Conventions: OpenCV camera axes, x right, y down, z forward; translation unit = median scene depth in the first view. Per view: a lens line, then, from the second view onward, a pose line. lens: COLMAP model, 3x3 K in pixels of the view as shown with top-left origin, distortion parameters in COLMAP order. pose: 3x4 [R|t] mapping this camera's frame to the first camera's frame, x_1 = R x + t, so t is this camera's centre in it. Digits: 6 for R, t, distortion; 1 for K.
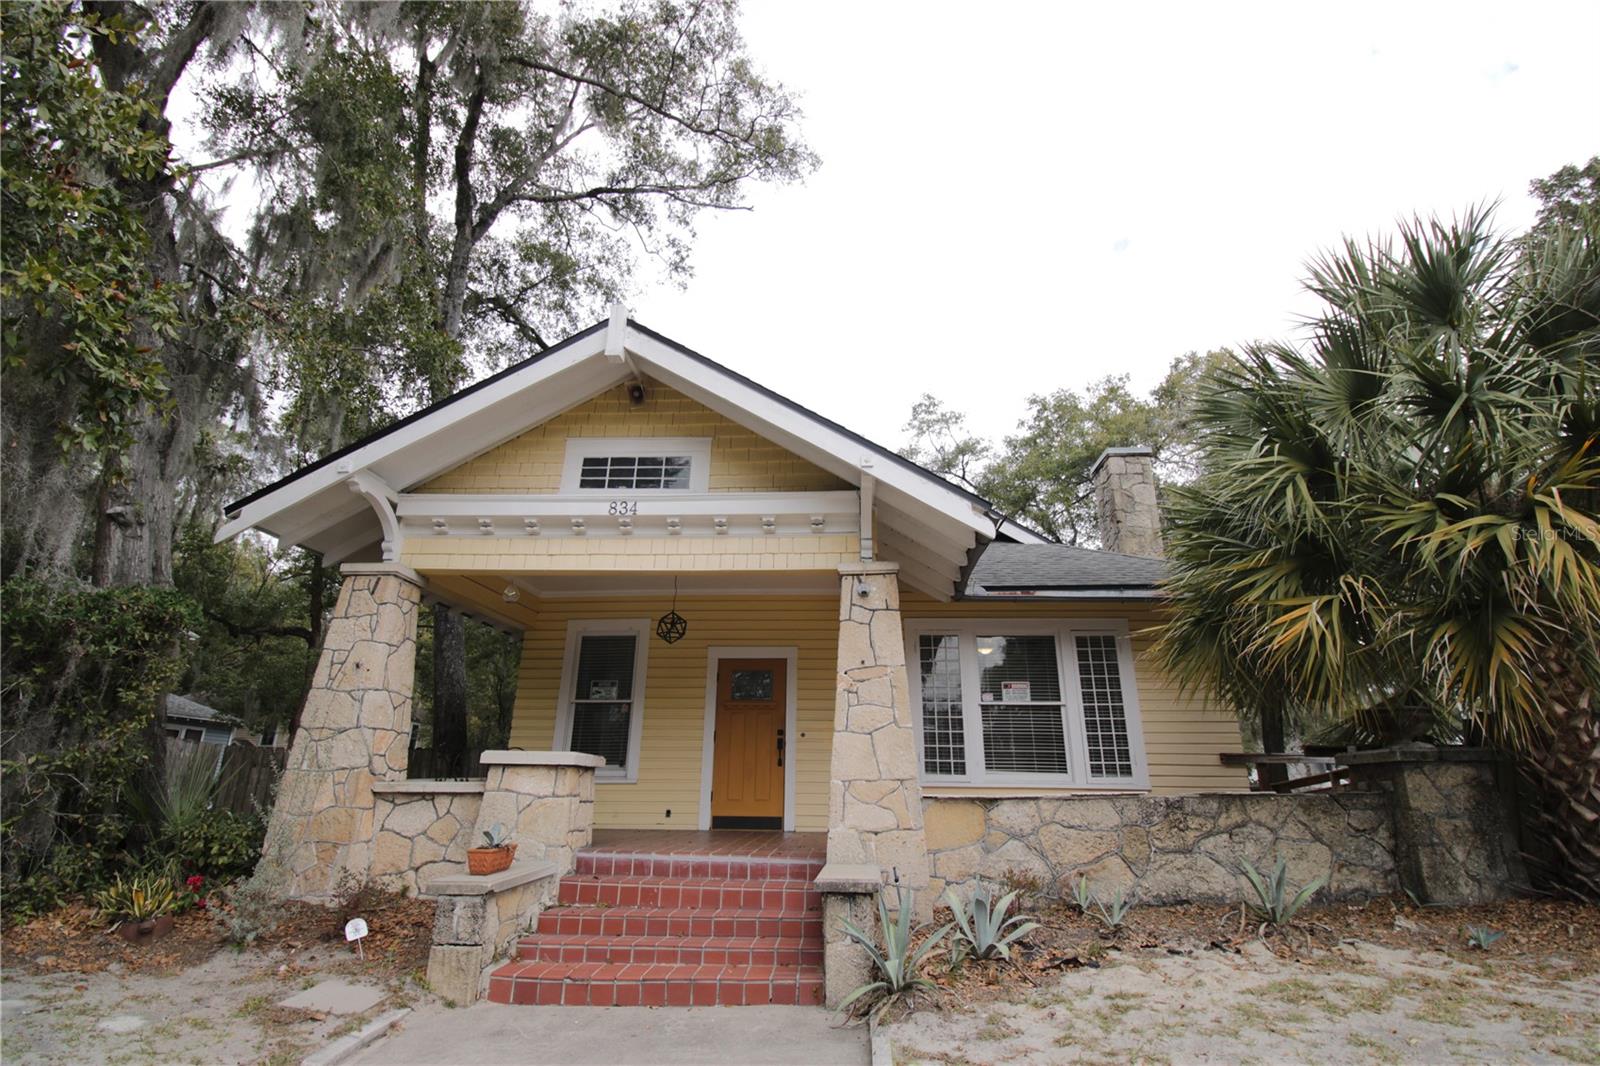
lens RADIAL K [[743.9, 0, 806.1], [0, 743.9, 530.4], [0, 0, 1]] dist [-0.009685, -0.003829]
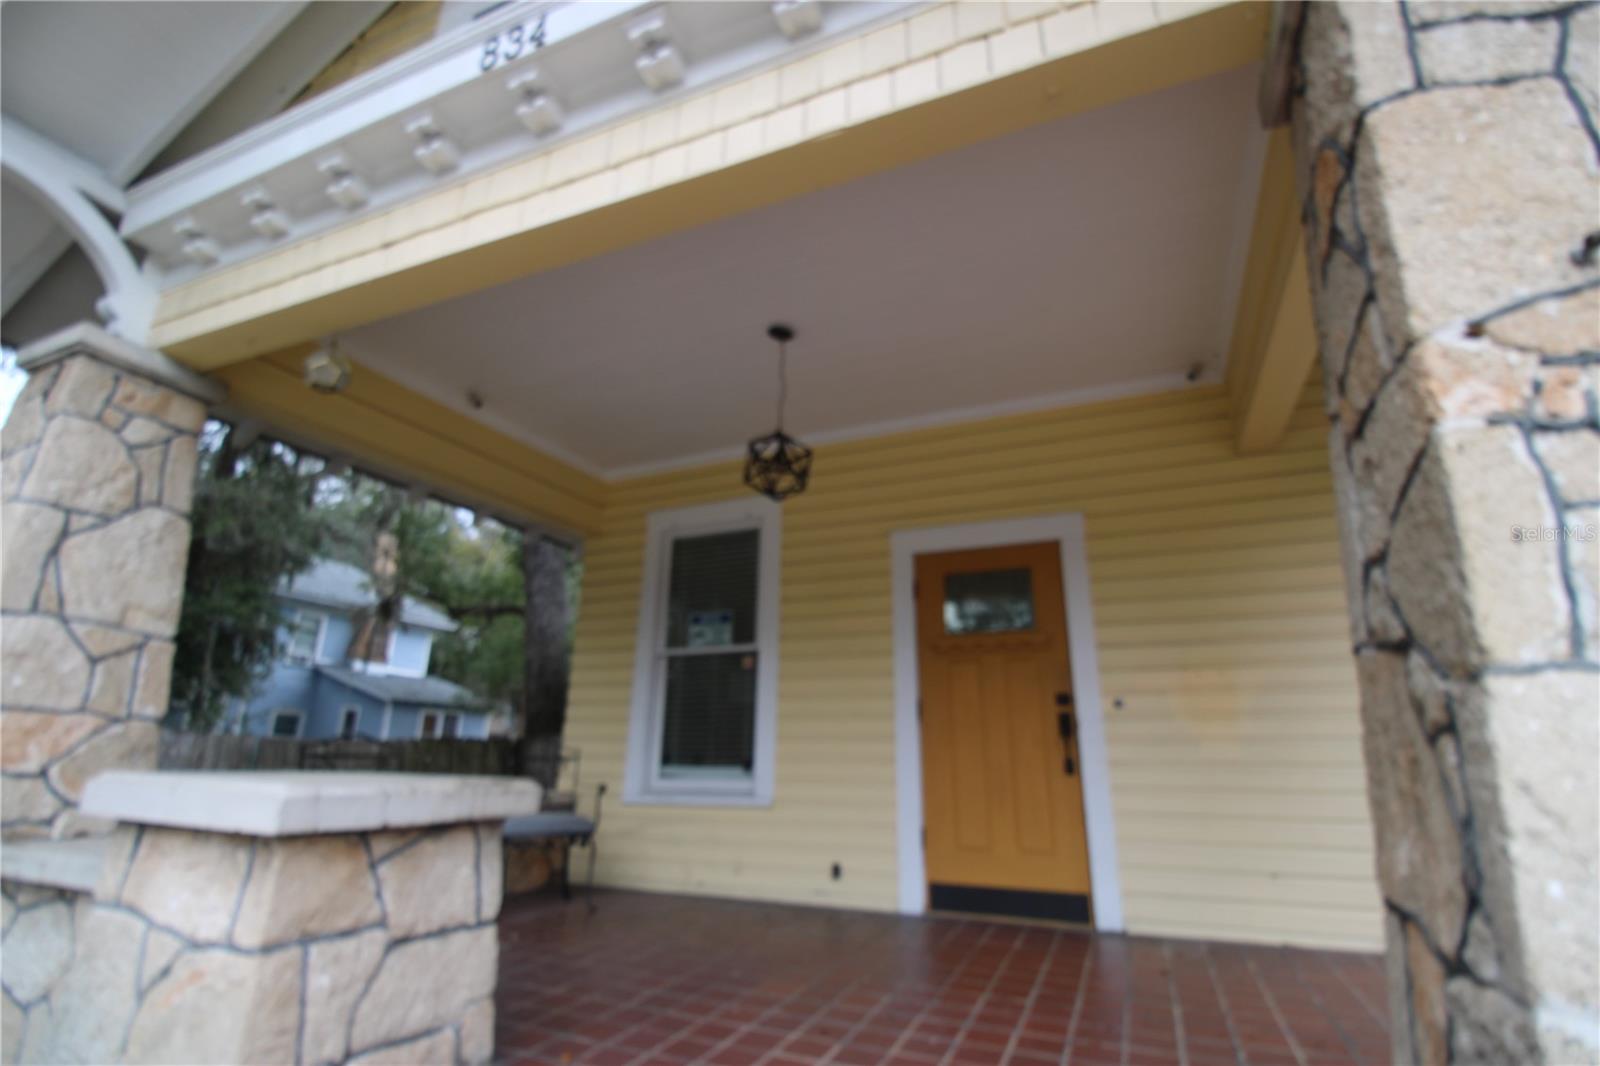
lens RADIAL K [[743.9, 0, 800.5], [0, 743.9, 533.6], [0, 0, 1]] dist [-0.009685, -0.003829]
pose [[0.941813, -0.094951, -0.322449, -0.029866], [0.107470, 0.993982, 0.021203, 0.147738], [0.318496, -0.054623, 0.946349, 0.537424]]
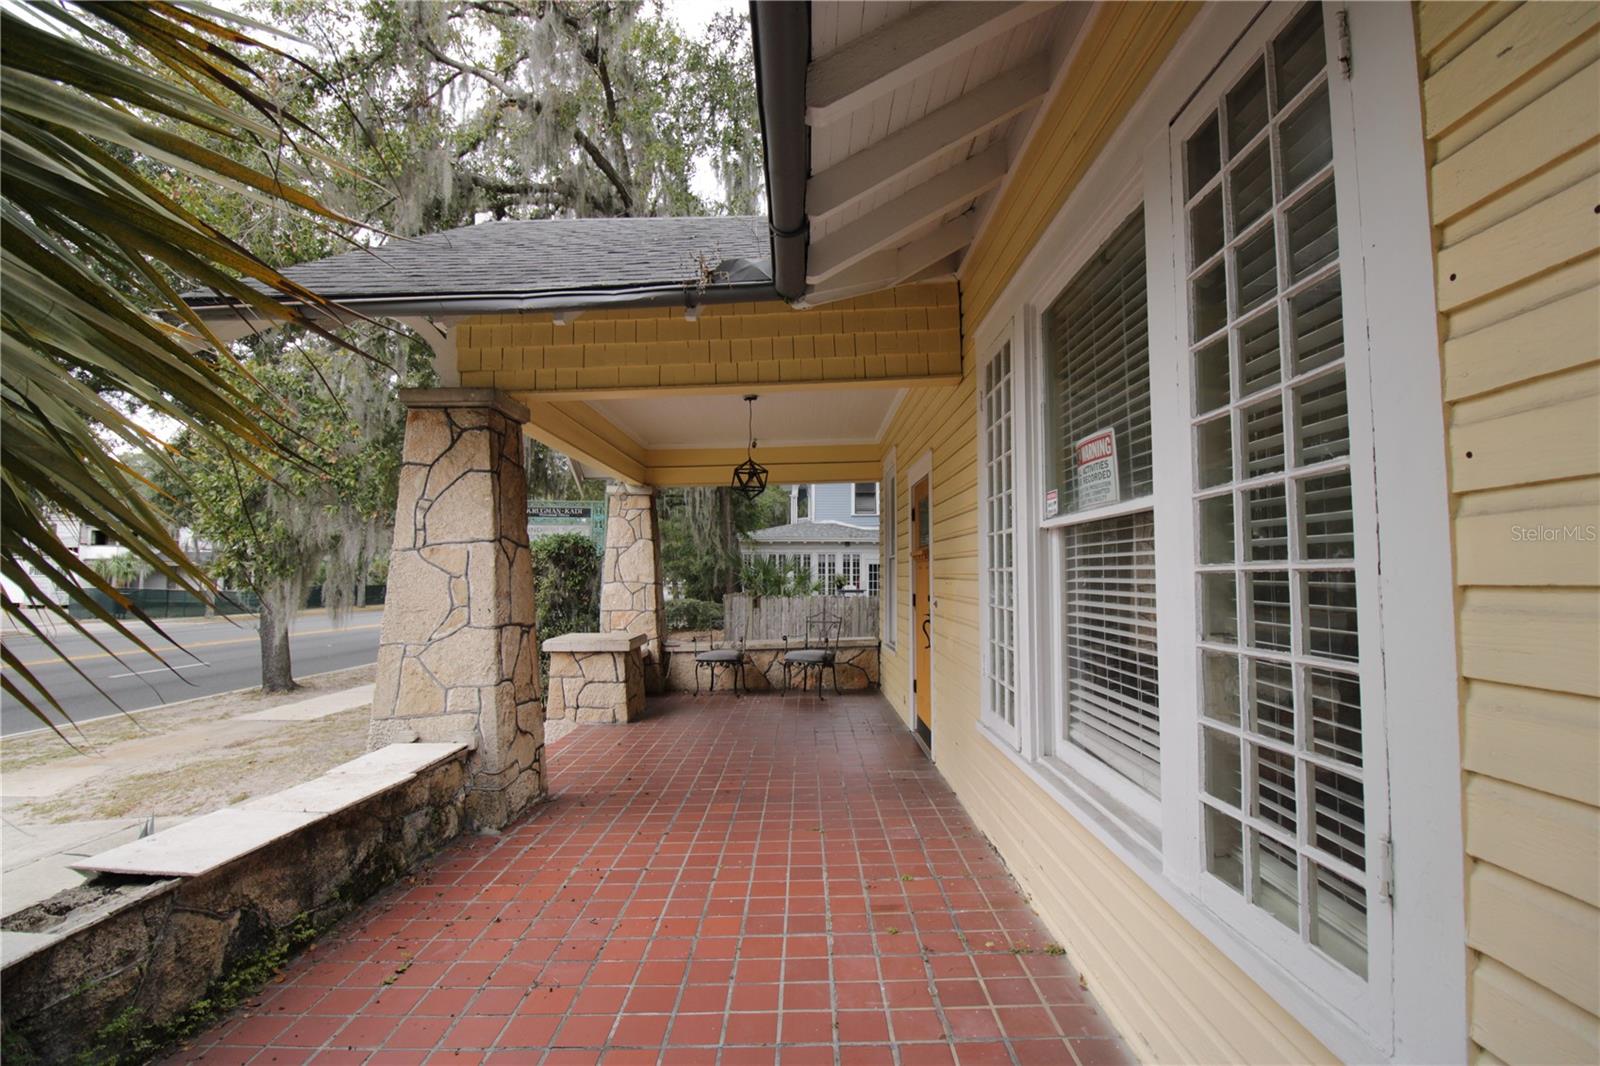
lens RADIAL K [[743.9, 0, 801.9], [0, 743.9, 535.1], [0, 0, 1]] dist [-0.009685, -0.003829]
pose [[0.043356, -0.068249, -0.996726, 0.552718], [0.349069, 0.935821, -0.048895, 0.226390], [0.936094, -0.345806, 0.064397, 0.894343]]
